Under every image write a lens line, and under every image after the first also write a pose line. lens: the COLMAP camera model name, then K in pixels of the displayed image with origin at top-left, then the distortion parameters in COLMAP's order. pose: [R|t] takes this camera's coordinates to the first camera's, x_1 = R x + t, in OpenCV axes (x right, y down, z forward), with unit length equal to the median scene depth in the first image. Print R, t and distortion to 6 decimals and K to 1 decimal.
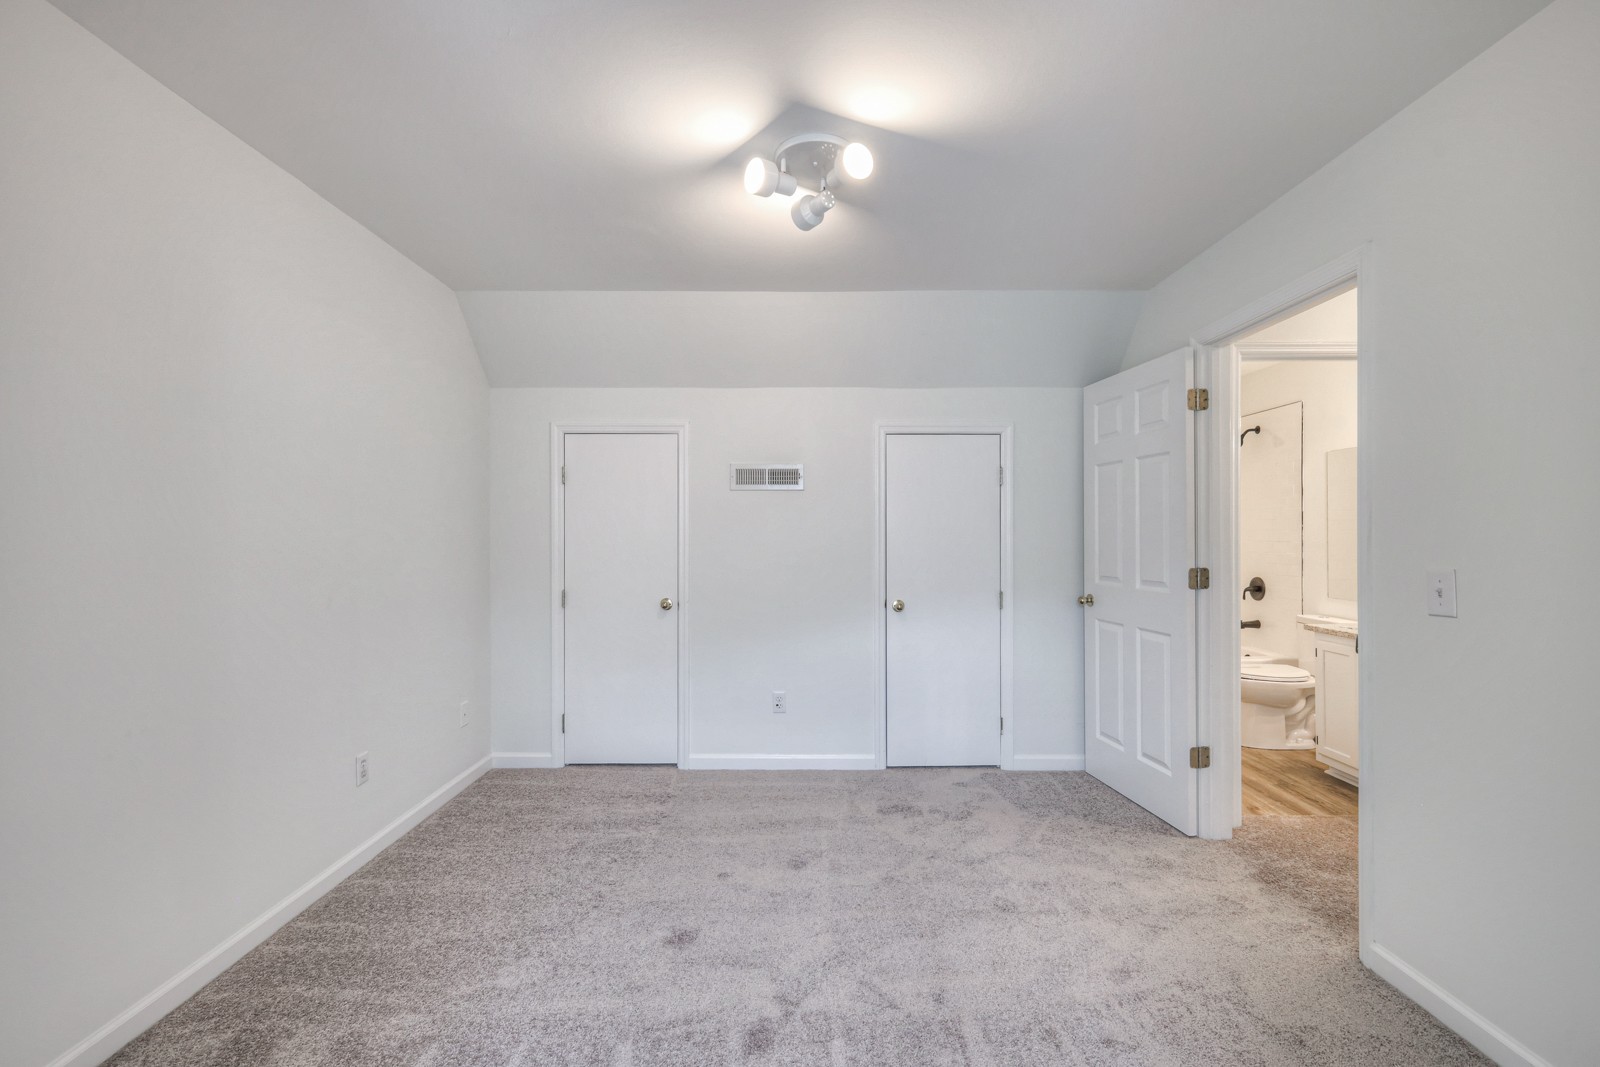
lens RADIAL K [[714.3, 0, 801.9], [0, 714.3, 534.2], [0, 0, 1]] dist [0.005744, 0.001544]
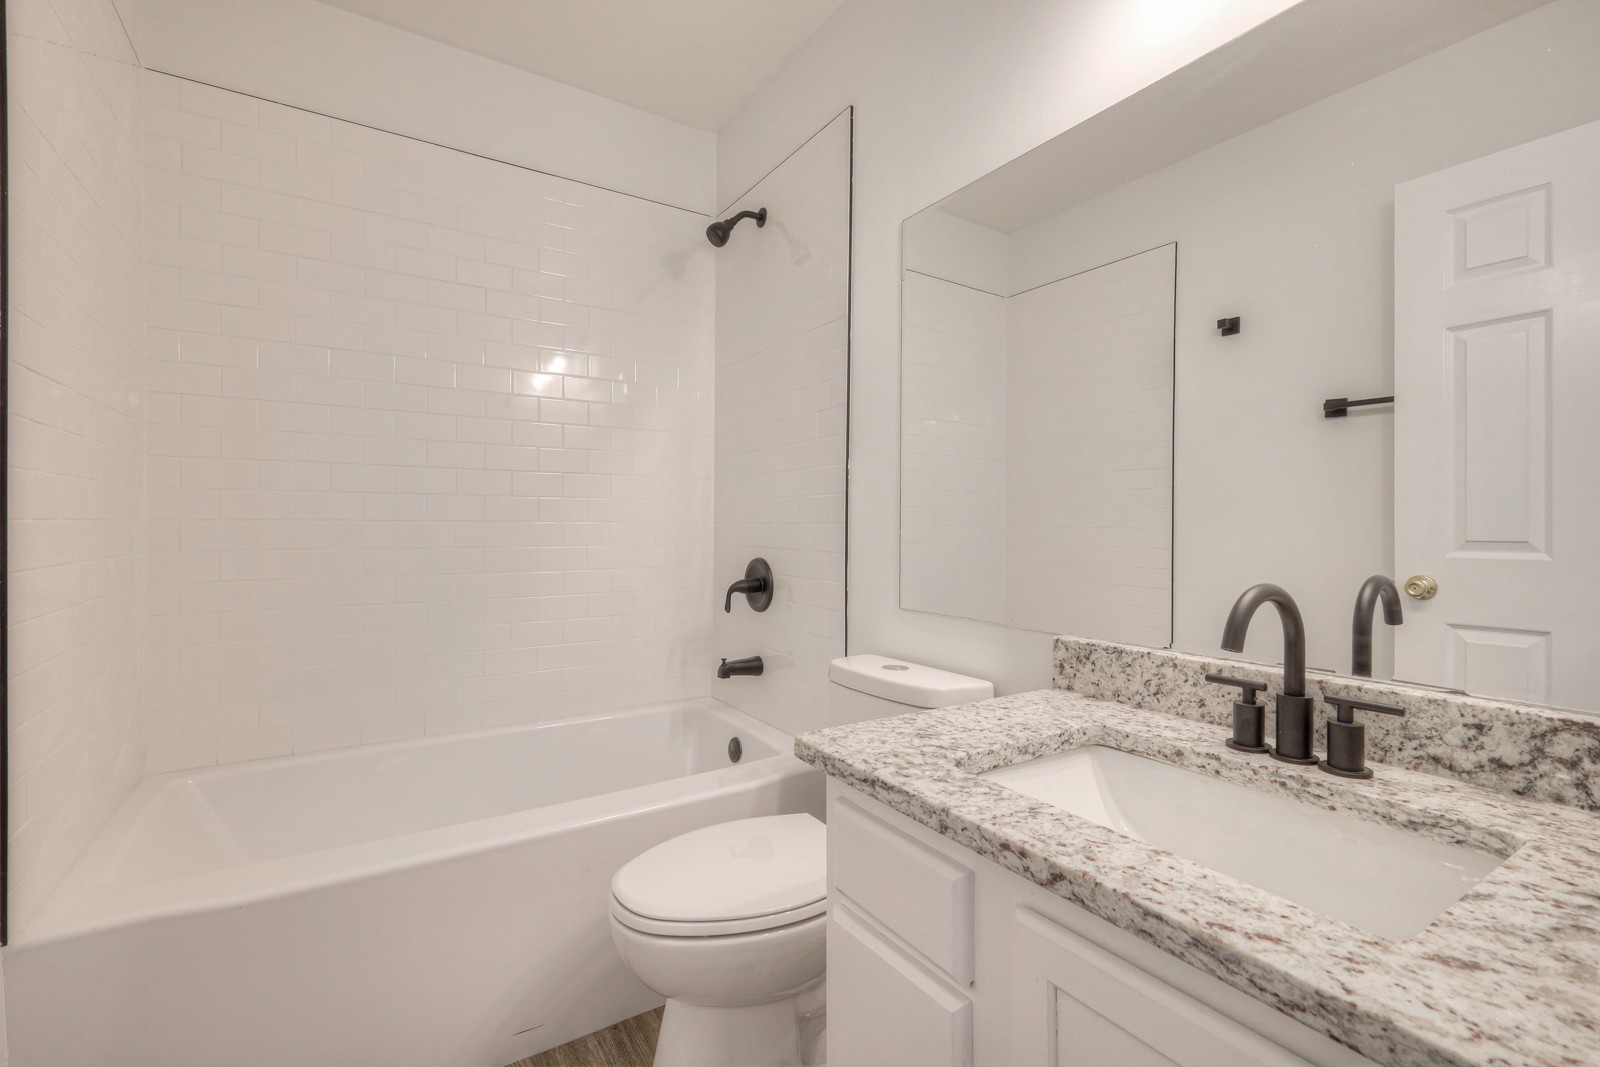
lens RADIAL K [[714.3, 0, 800.2], [0, 714.3, 533.0], [0, 0, 1]] dist [0.005744, 0.001544]
pose [[0.844207, 0.008993, 0.535942, 0.422838], [-0.012547, 0.999917, 0.002985, 0.042501], [-0.535870, -0.009245, 0.844250, 0.616052]]
